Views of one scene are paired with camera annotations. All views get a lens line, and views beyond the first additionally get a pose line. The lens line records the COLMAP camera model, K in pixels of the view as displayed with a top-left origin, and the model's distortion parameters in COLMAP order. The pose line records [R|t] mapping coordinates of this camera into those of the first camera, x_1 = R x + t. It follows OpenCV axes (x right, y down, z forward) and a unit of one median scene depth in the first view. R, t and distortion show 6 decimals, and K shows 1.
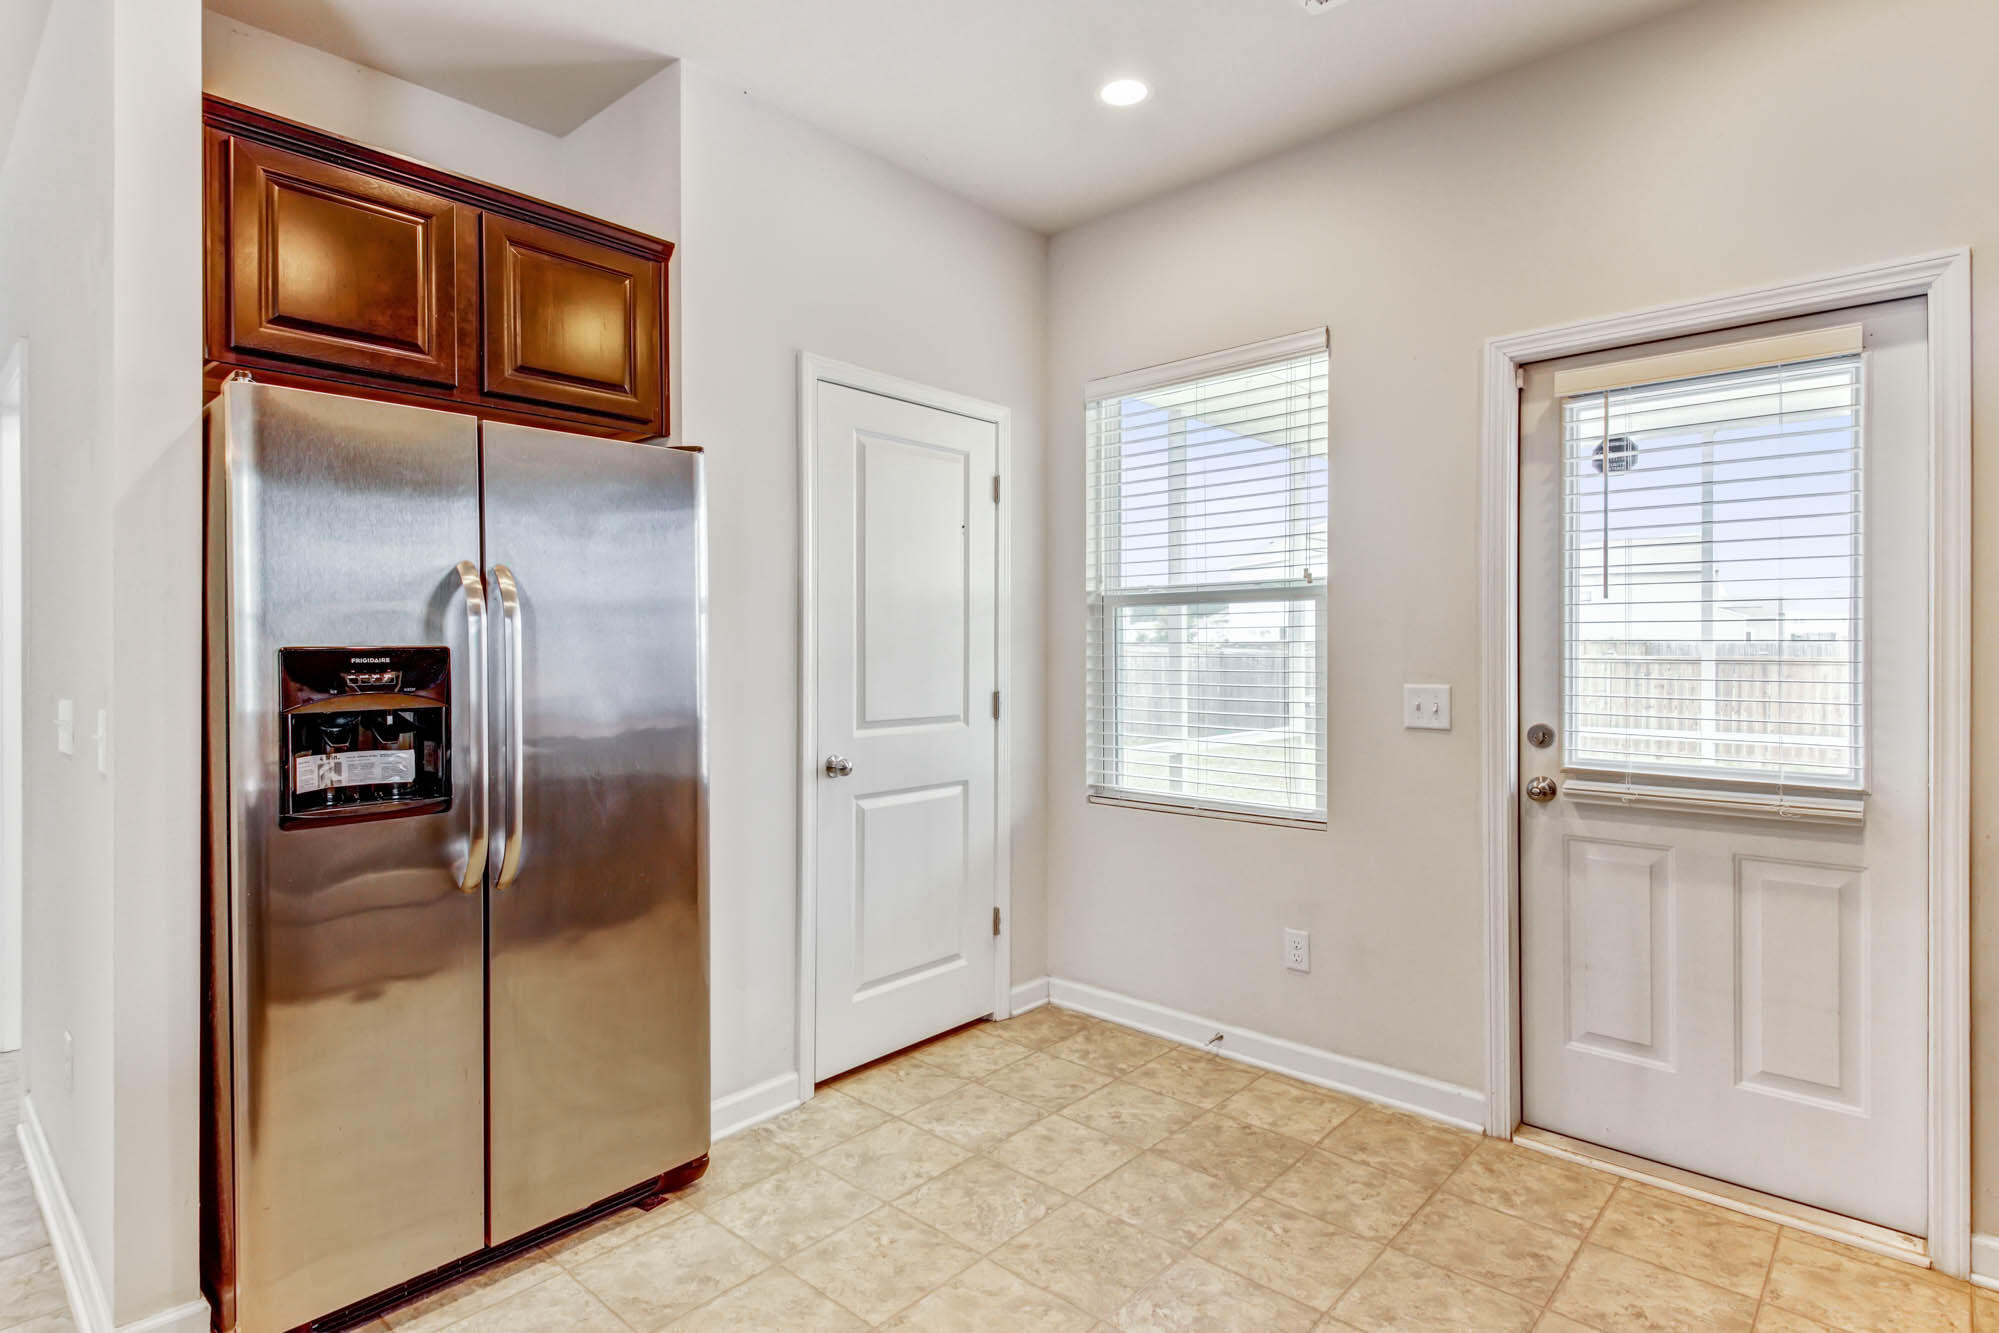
lens RADIAL K [[1006.1, 0, 999.5], [0, 1006.1, 666.5], [0, 0, 1]] dist [0.048586, -0.027404]
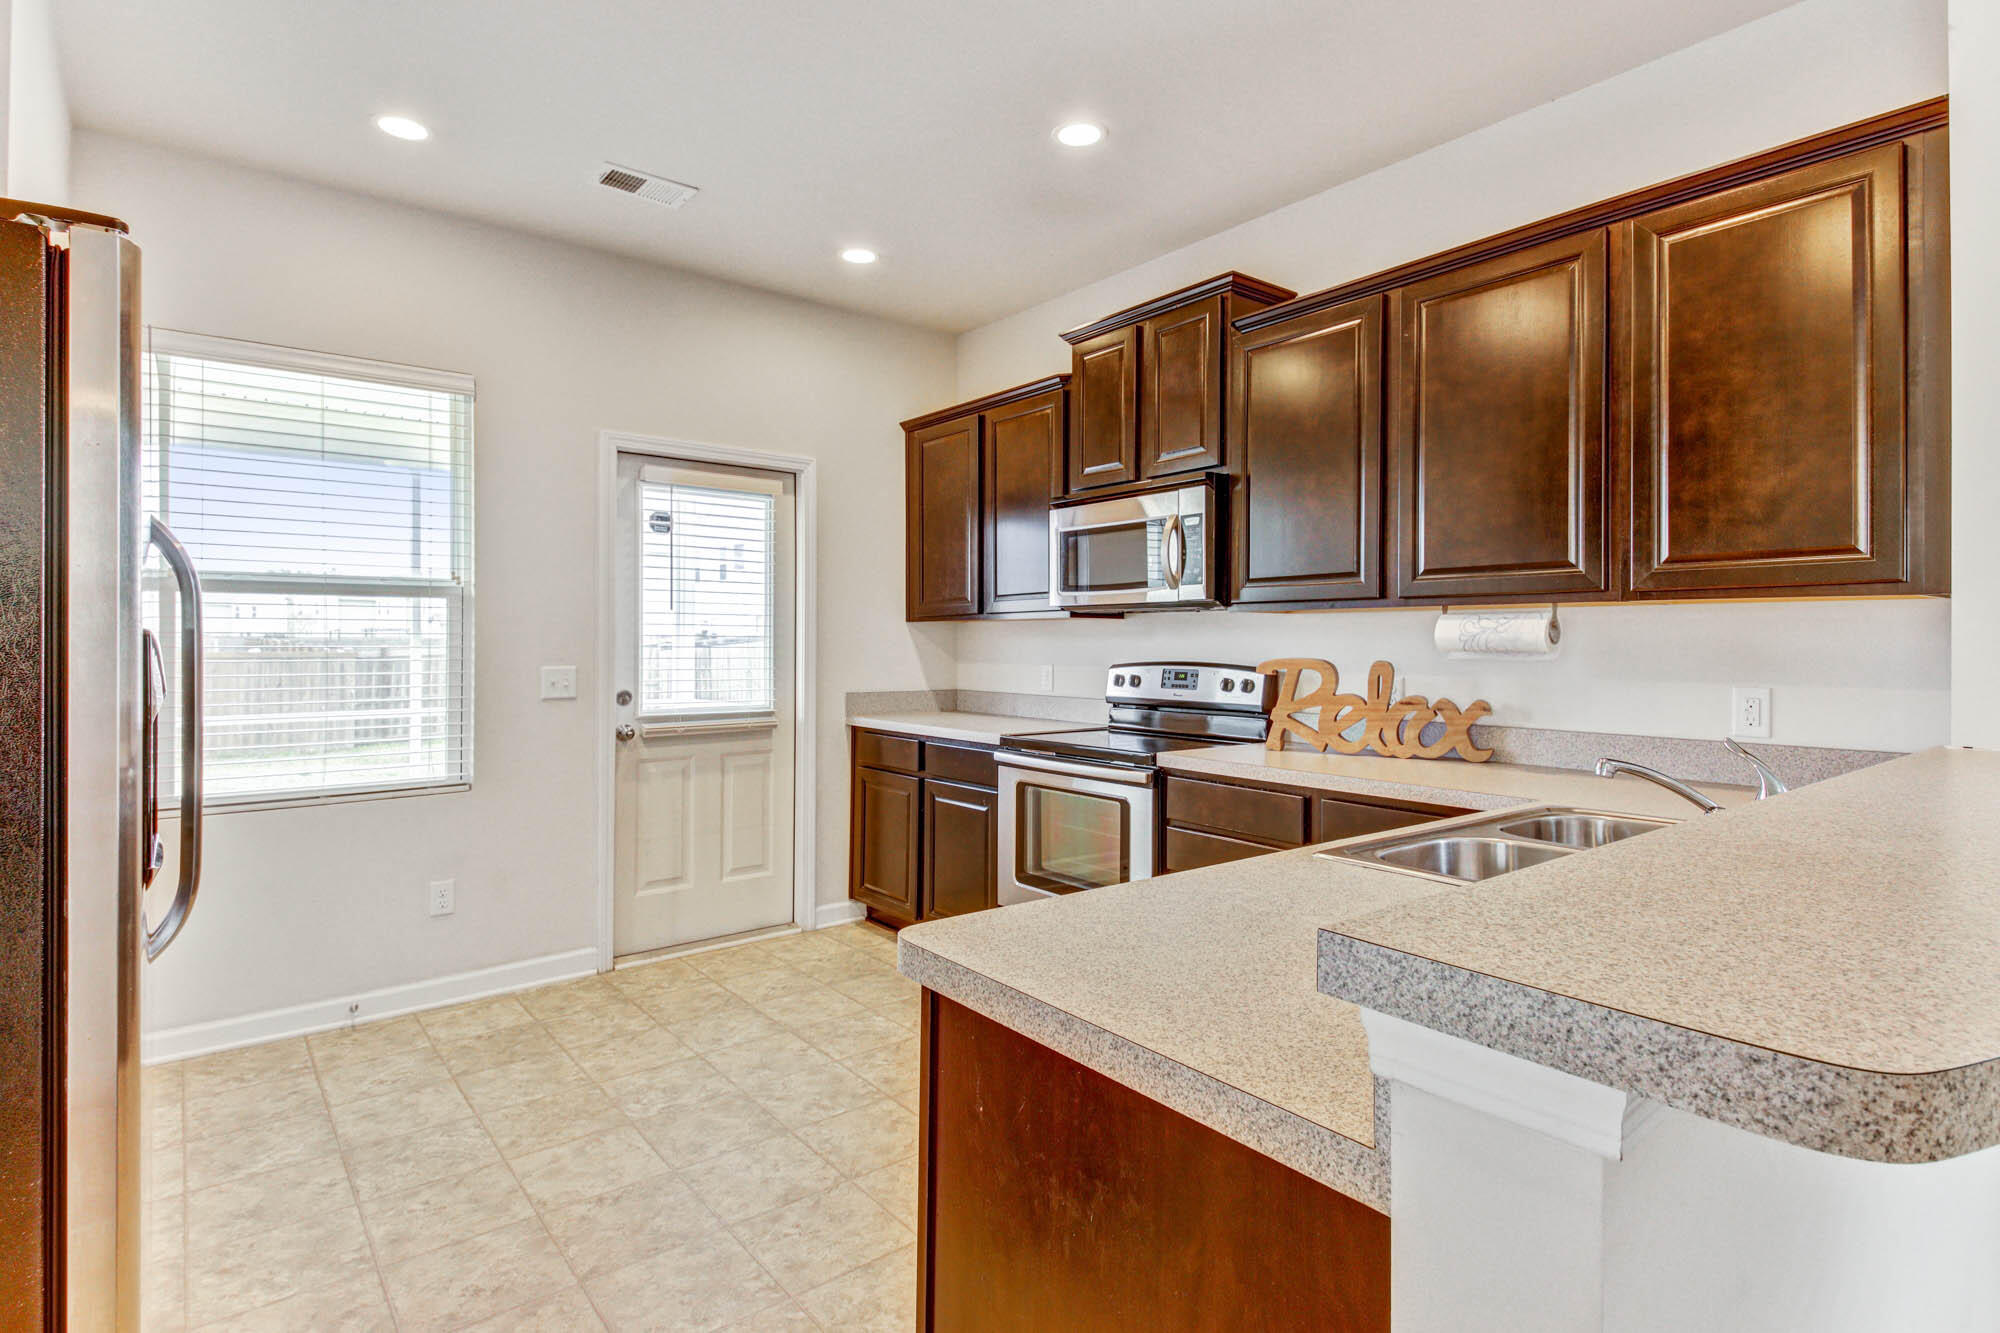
lens RADIAL K [[1004.5, 0, 992.3], [0, 1004.5, 641.3], [0, 0, 1]] dist [-0.000253, -0.004686]
pose [[0.166635, 0.001092, 0.986018, -0.896255], [0.015212, 0.999878, -0.003678, -0.002410], [-0.985901, 0.015612, 0.166598, 0.211682]]
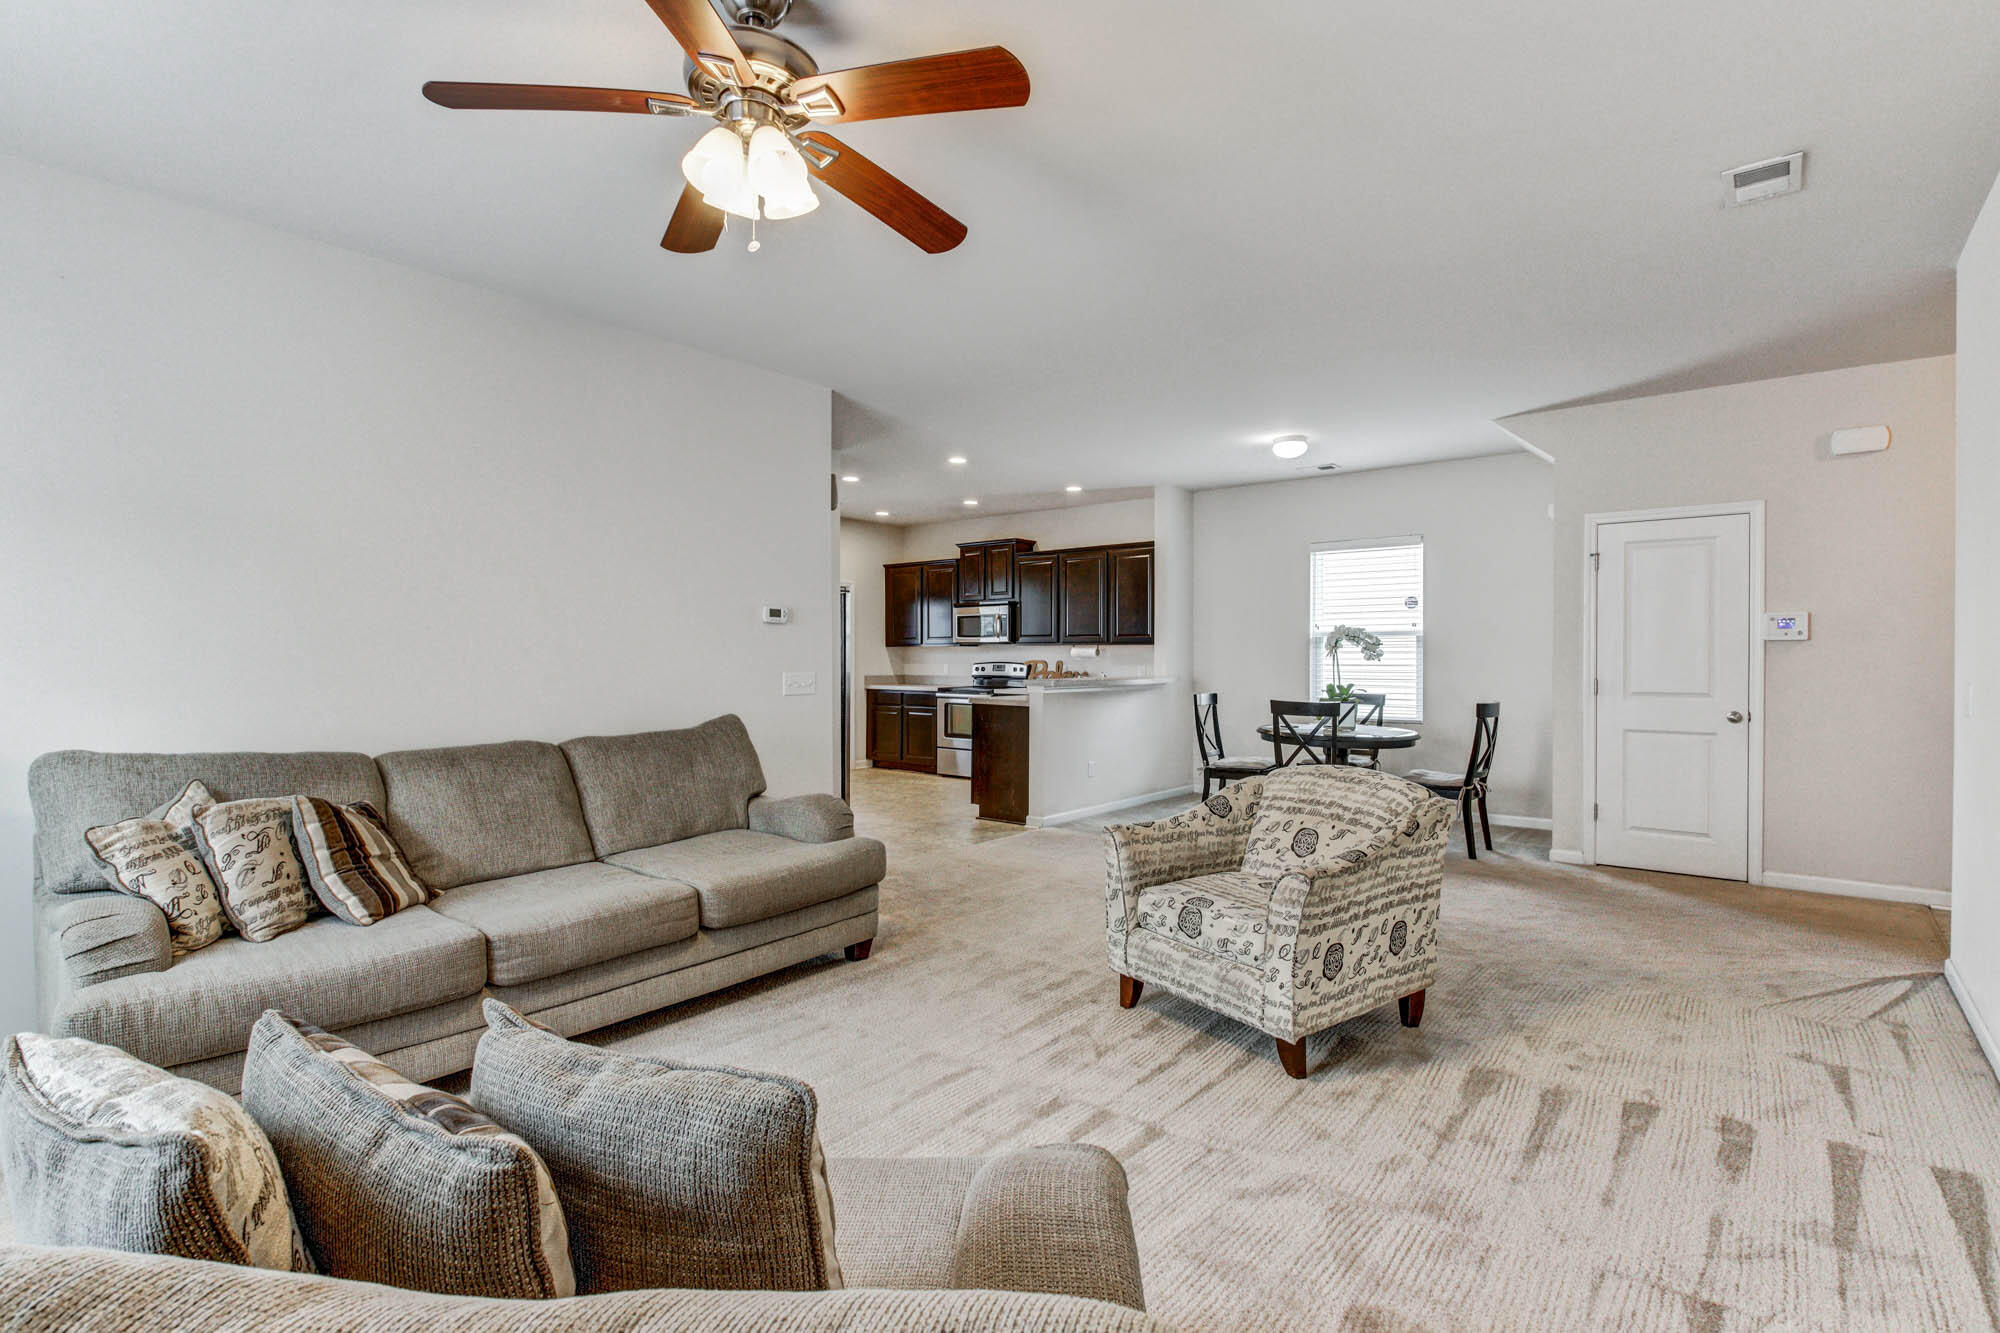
lens RADIAL K [[953.7, 0, 1005.2], [0, 953.7, 654.1], [0, 0, 1]] dist [0.017954, -0.027320]
pose [[-0.058193, 0.001447, 0.998304, -3.400255], [0.015226, 0.999884, -0.000562, -0.003580], [-0.998189, 0.015168, -0.058209, 0.392184]]
